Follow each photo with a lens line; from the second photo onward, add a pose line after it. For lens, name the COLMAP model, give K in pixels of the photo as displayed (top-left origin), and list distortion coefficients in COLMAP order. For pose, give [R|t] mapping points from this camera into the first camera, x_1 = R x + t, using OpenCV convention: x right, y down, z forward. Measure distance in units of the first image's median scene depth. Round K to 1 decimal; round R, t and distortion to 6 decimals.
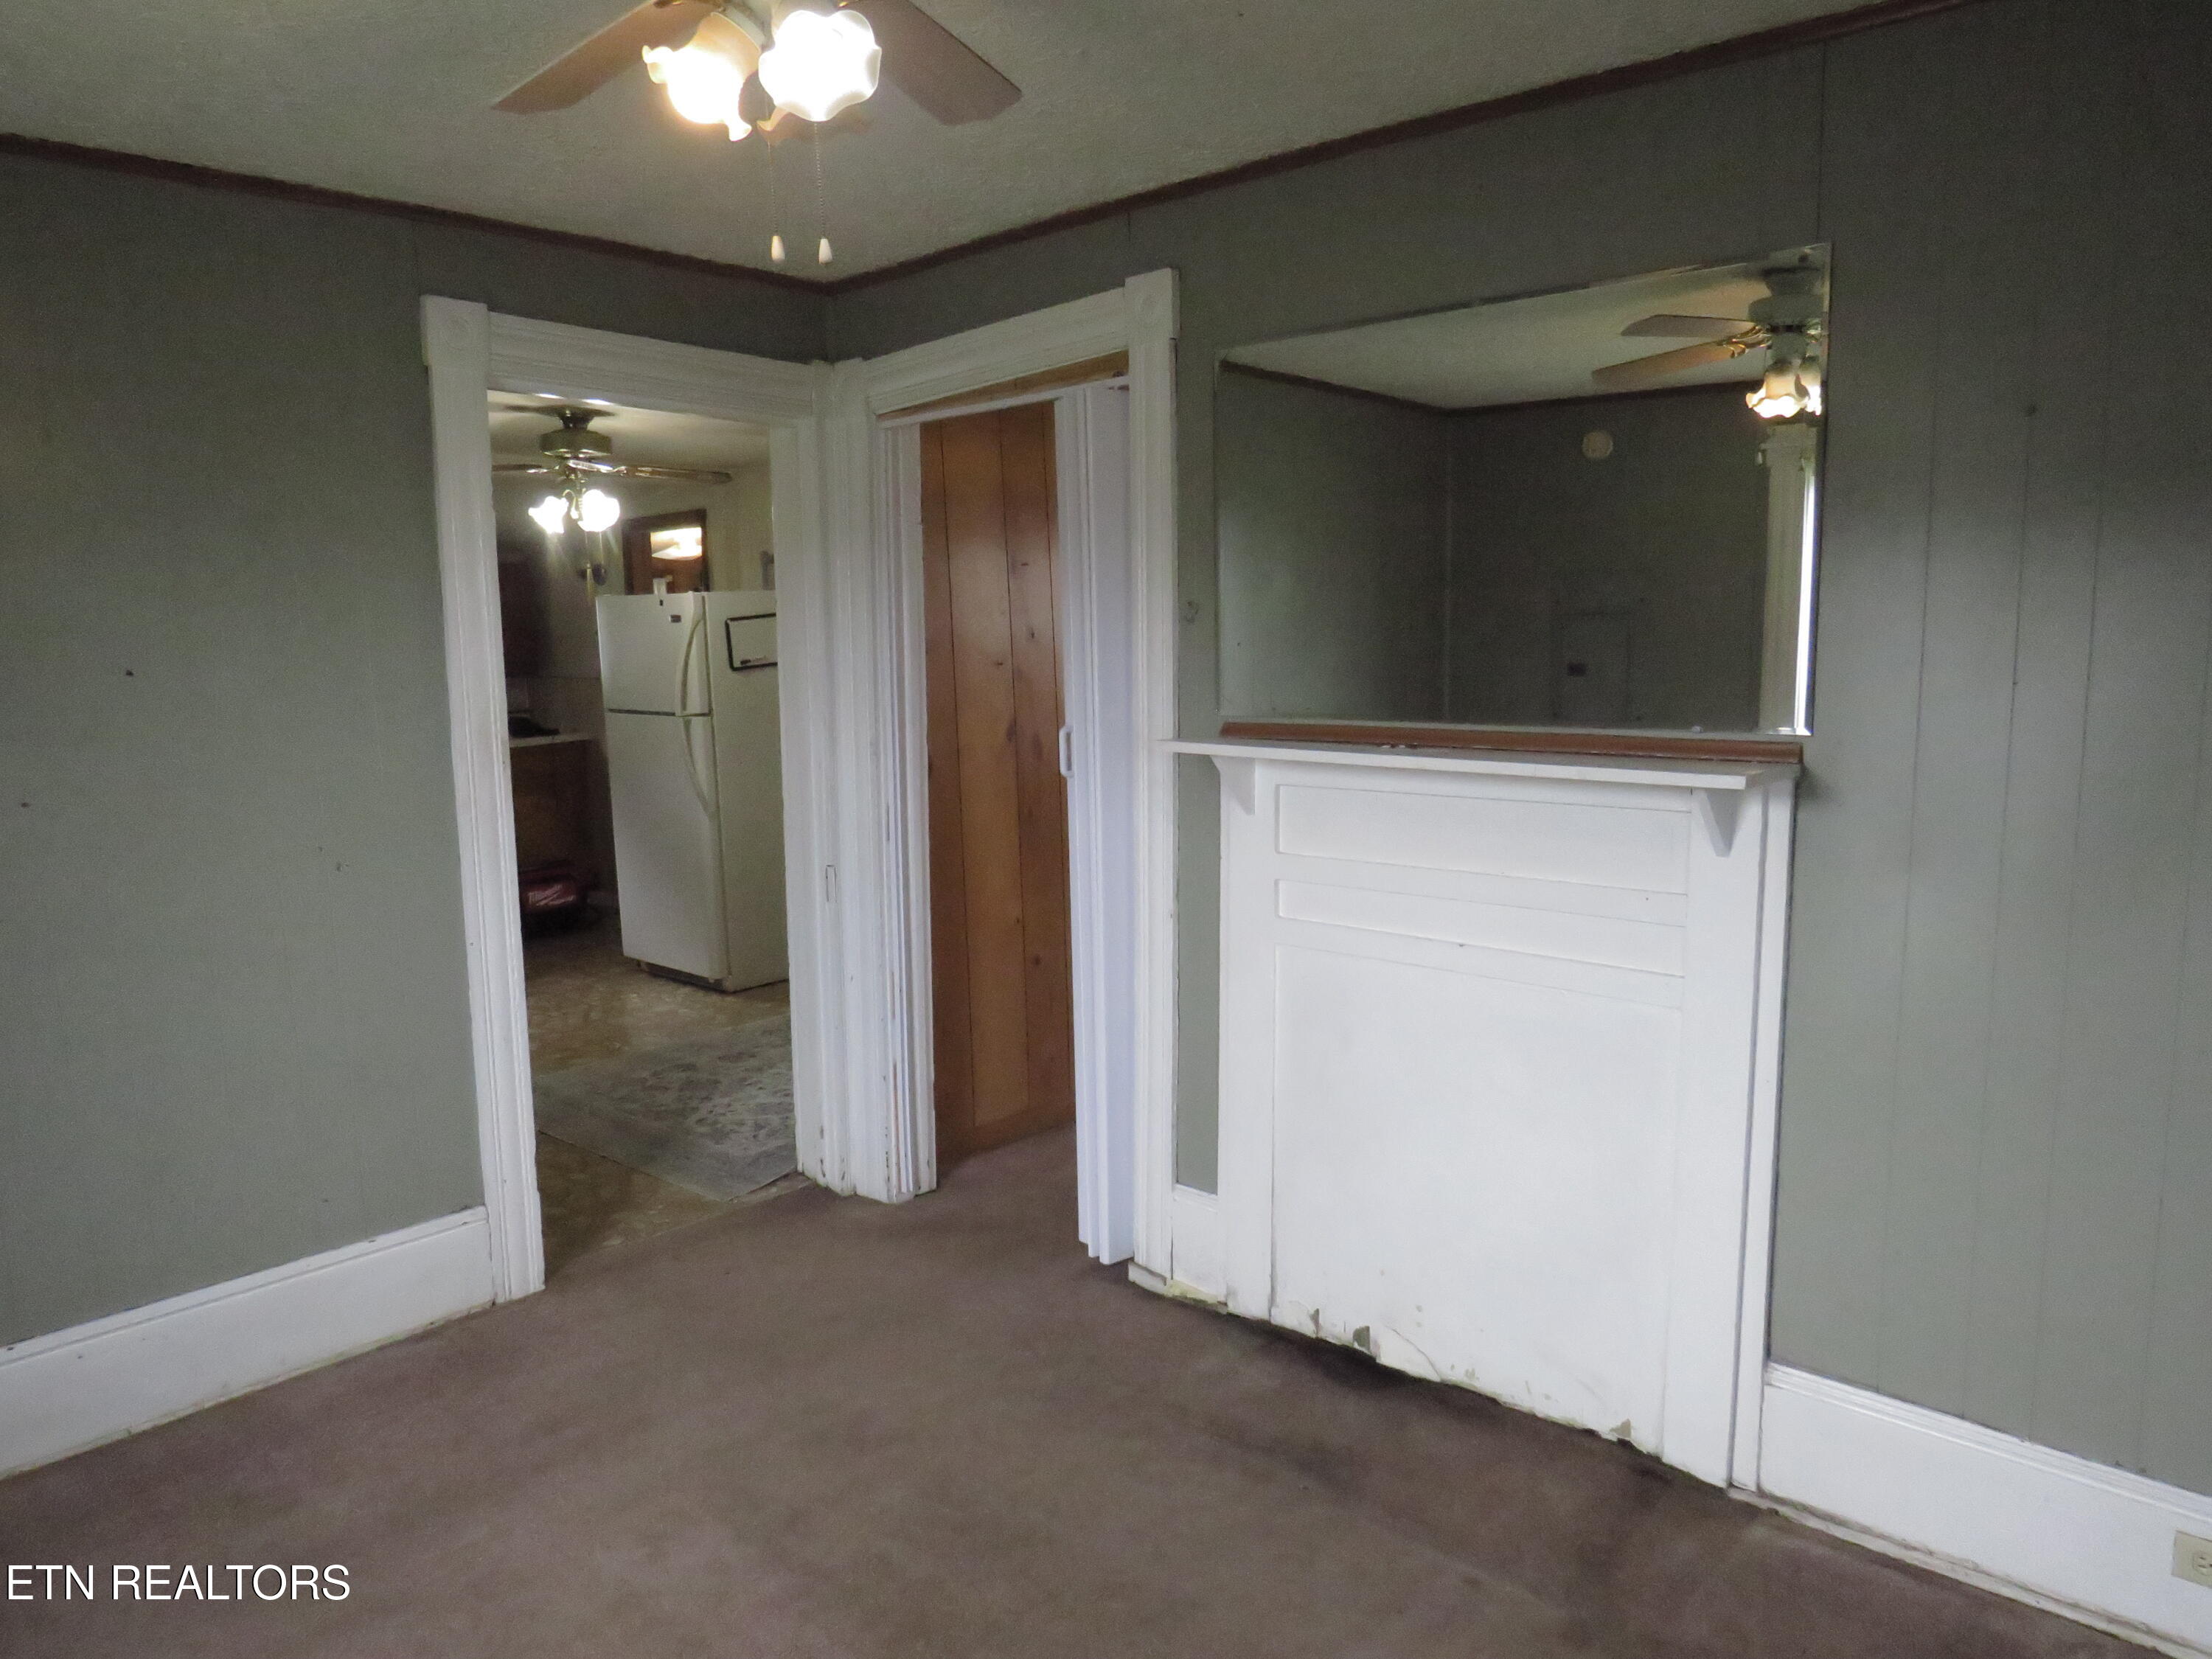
lens RADIAL K [[1583.6, 0, 1098.5], [0, 1583.6, 834.8], [0, 0, 1]] dist [-0.021588, 0.007464]
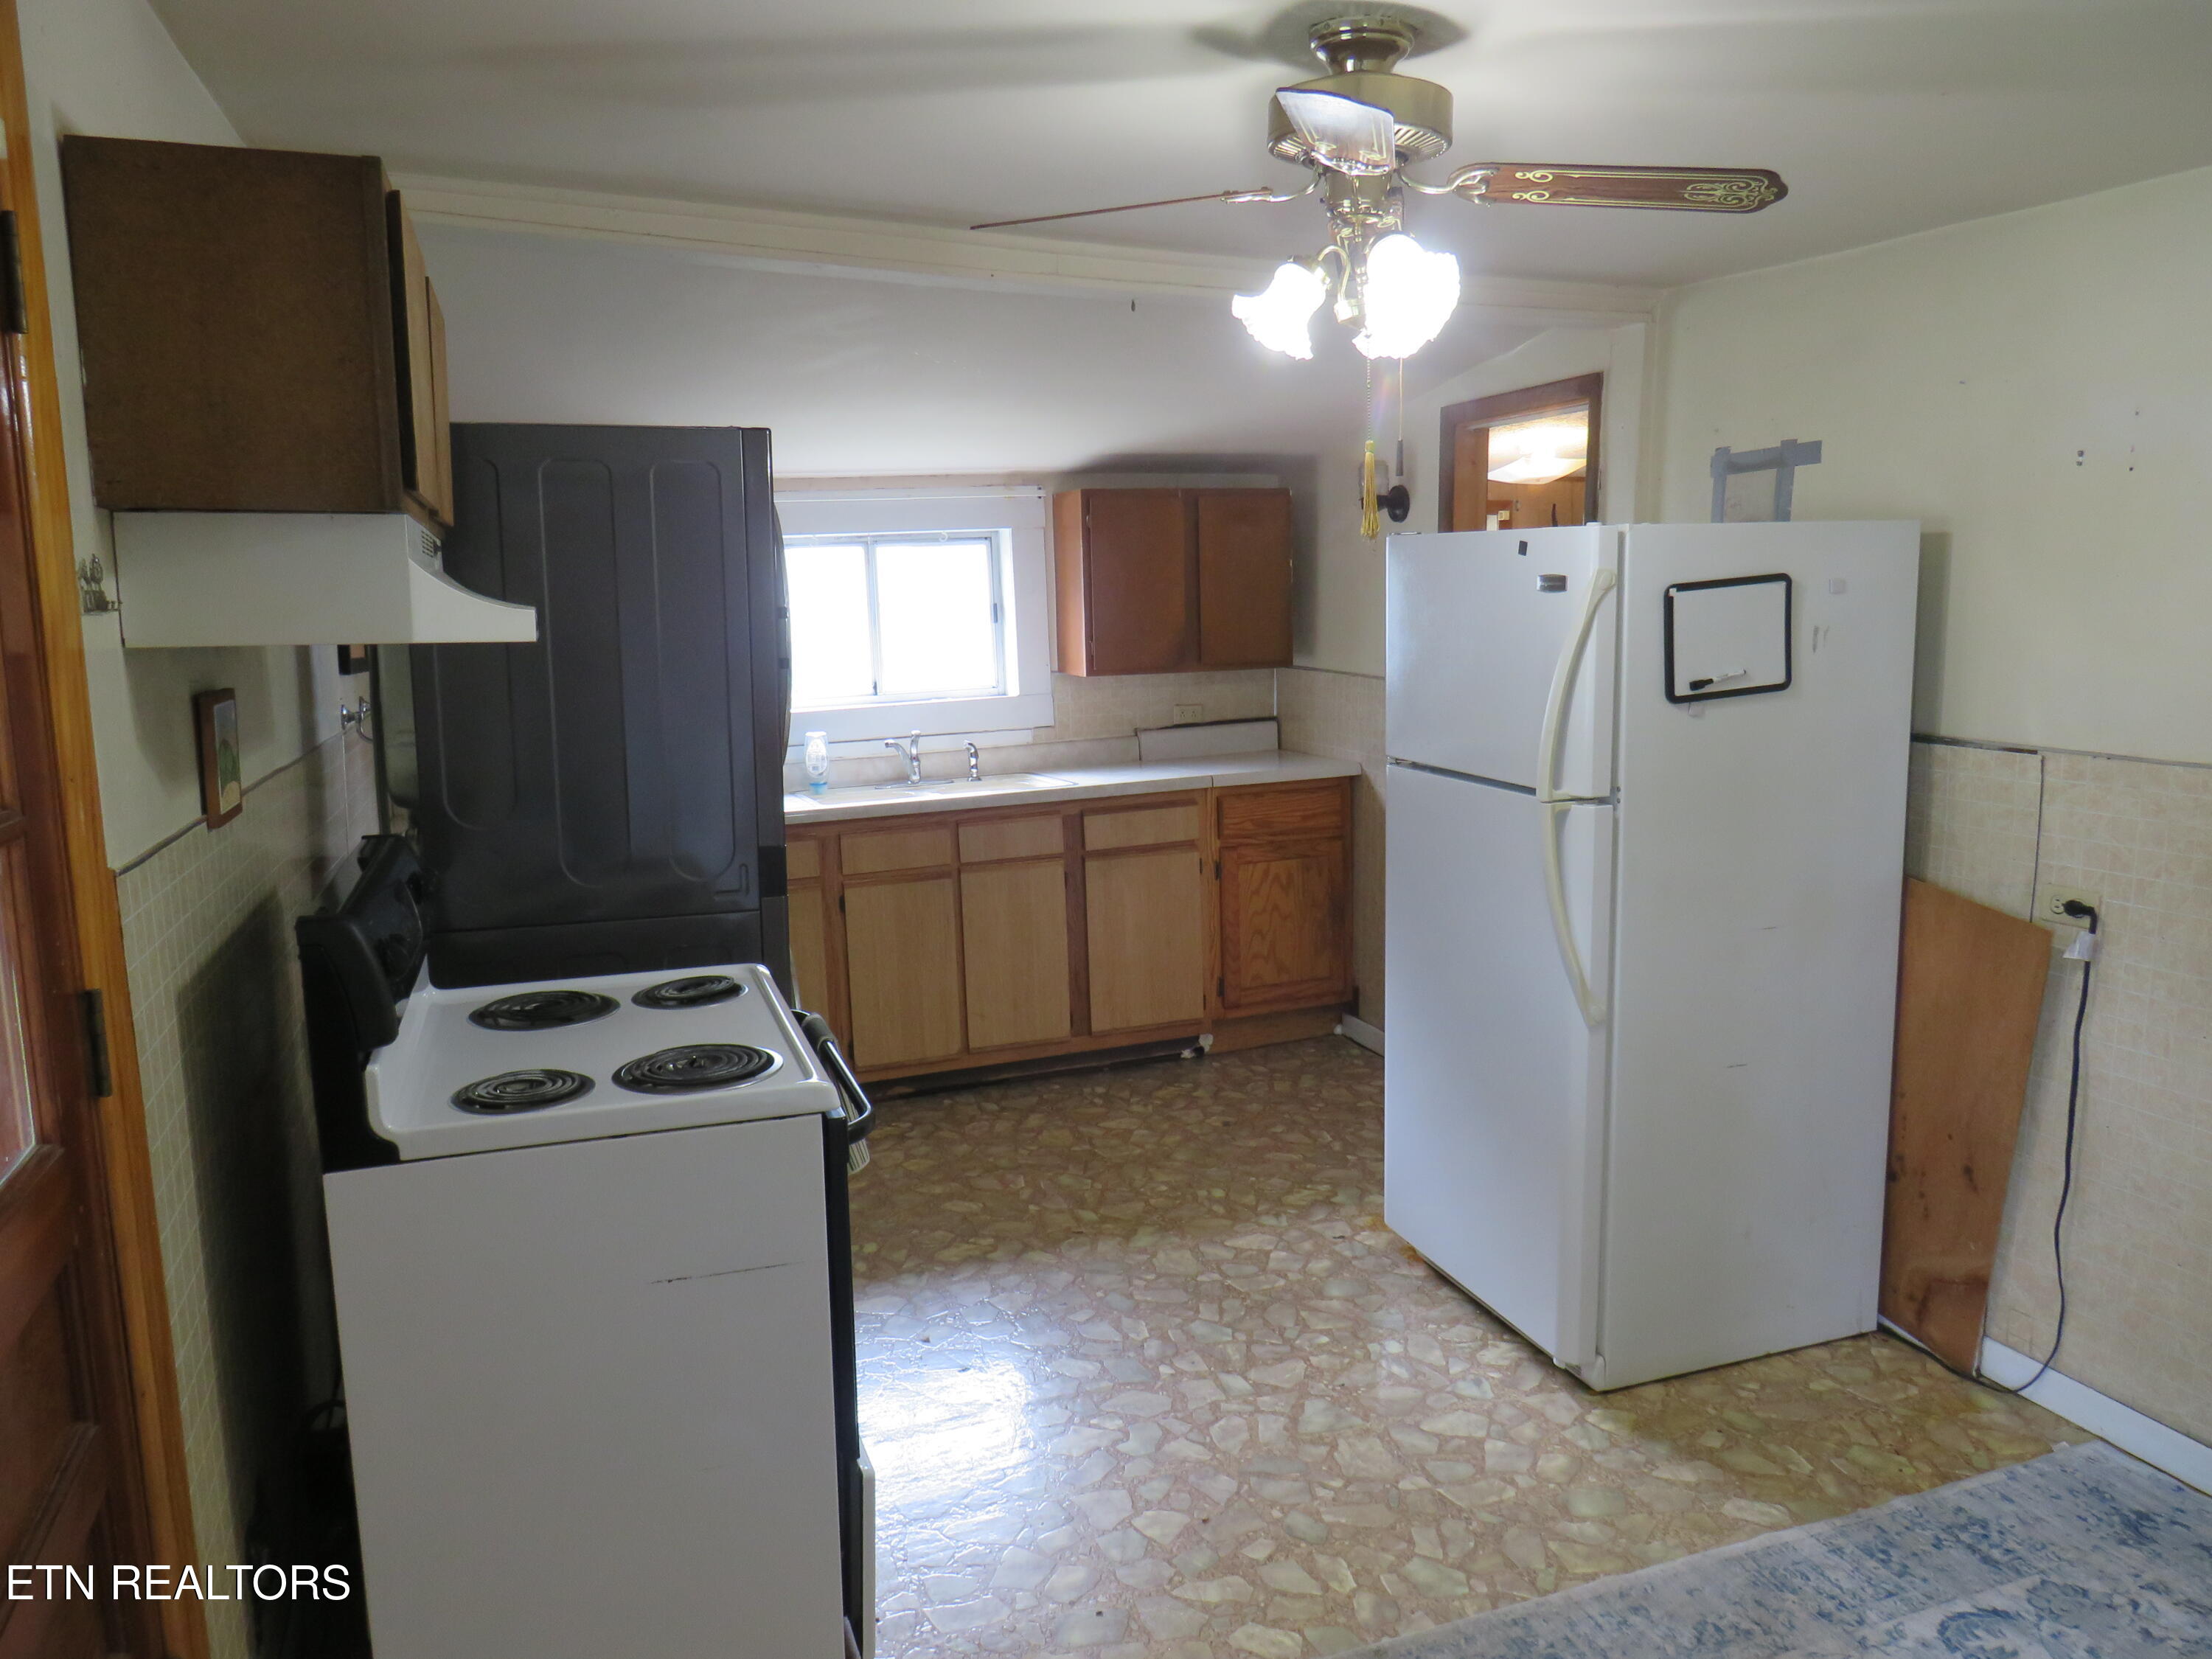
lens RADIAL K [[1583.6, 0, 1113.4], [0, 1583.6, 836.4], [0, 0, 1]] dist [-0.021588, 0.007464]
pose [[0.887633, 0.086143, -0.452423, -0.167227], [-0.073152, 0.996252, 0.046170, -0.075761], [0.454704, -0.007886, 0.890608, 0.536191]]
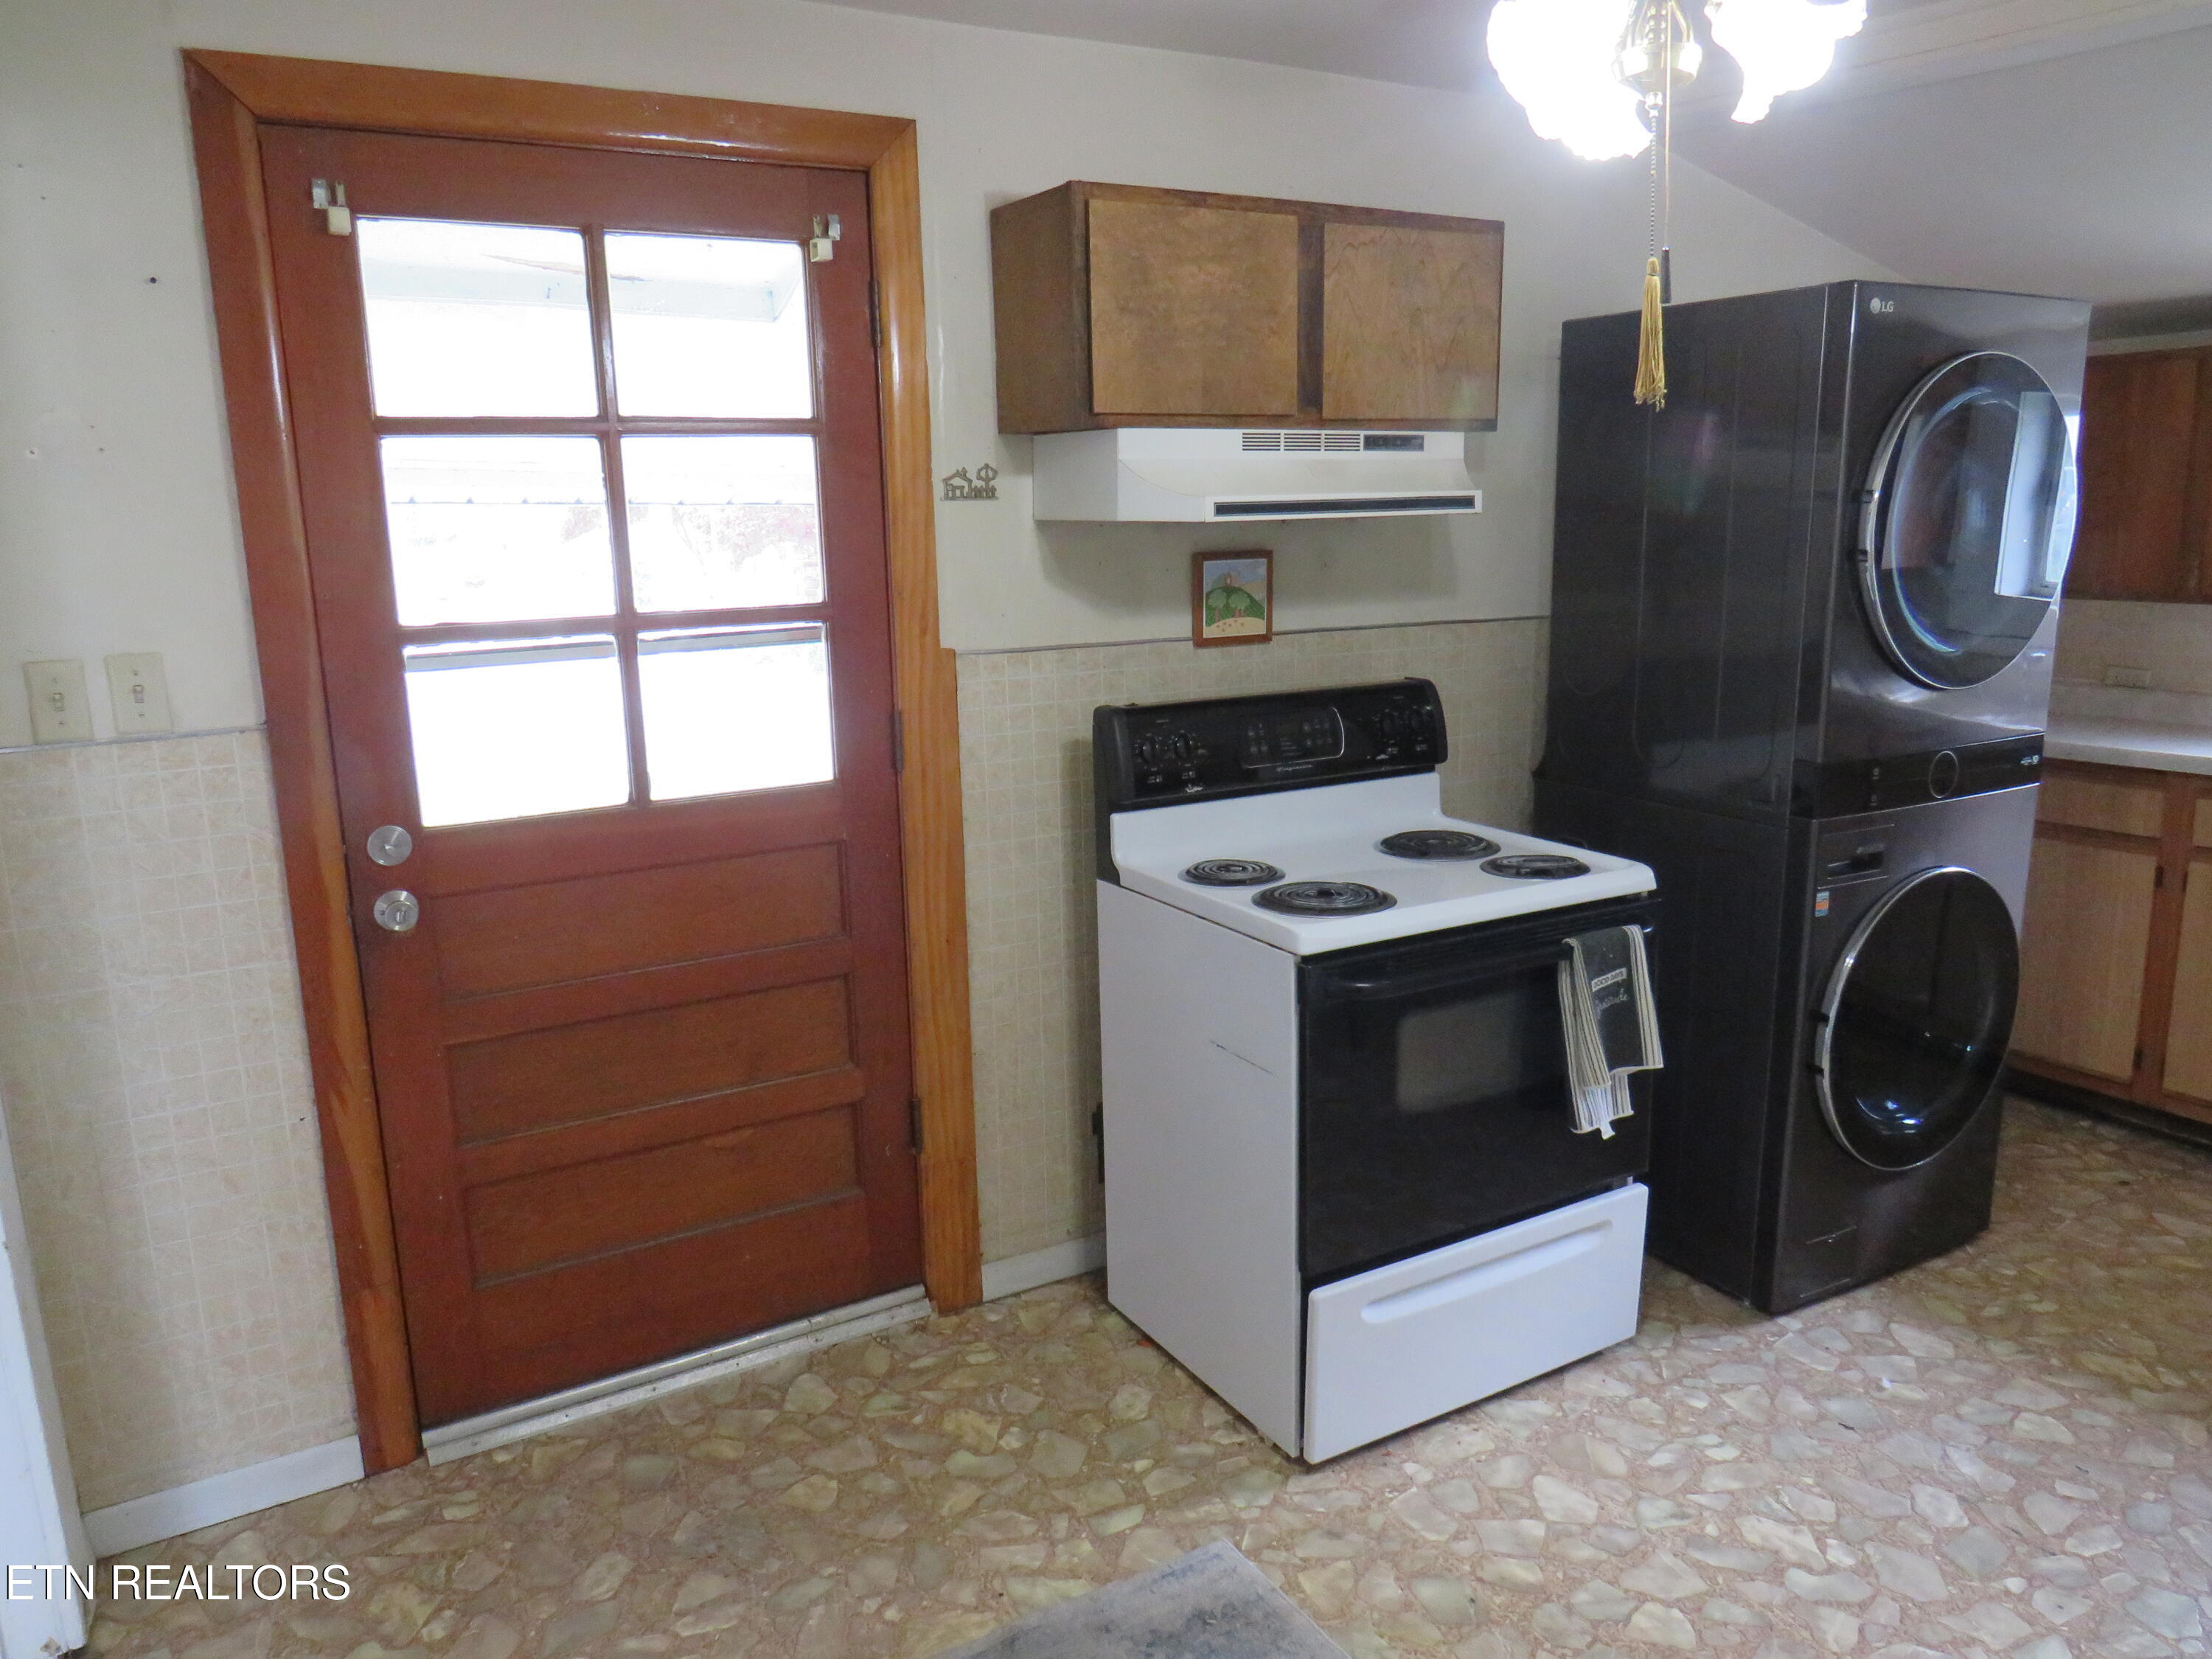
lens RADIAL K [[1583.6, 0, 1119.8], [0, 1583.6, 836.7], [0, 0, 1]] dist [-0.021588, 0.007464]
pose [[-0.280659, 0.221899, -0.933805, 0.001409], [-0.111663, 0.958753, 0.261388, -0.114439], [0.953290, 0.177633, -0.244305, 0.822373]]
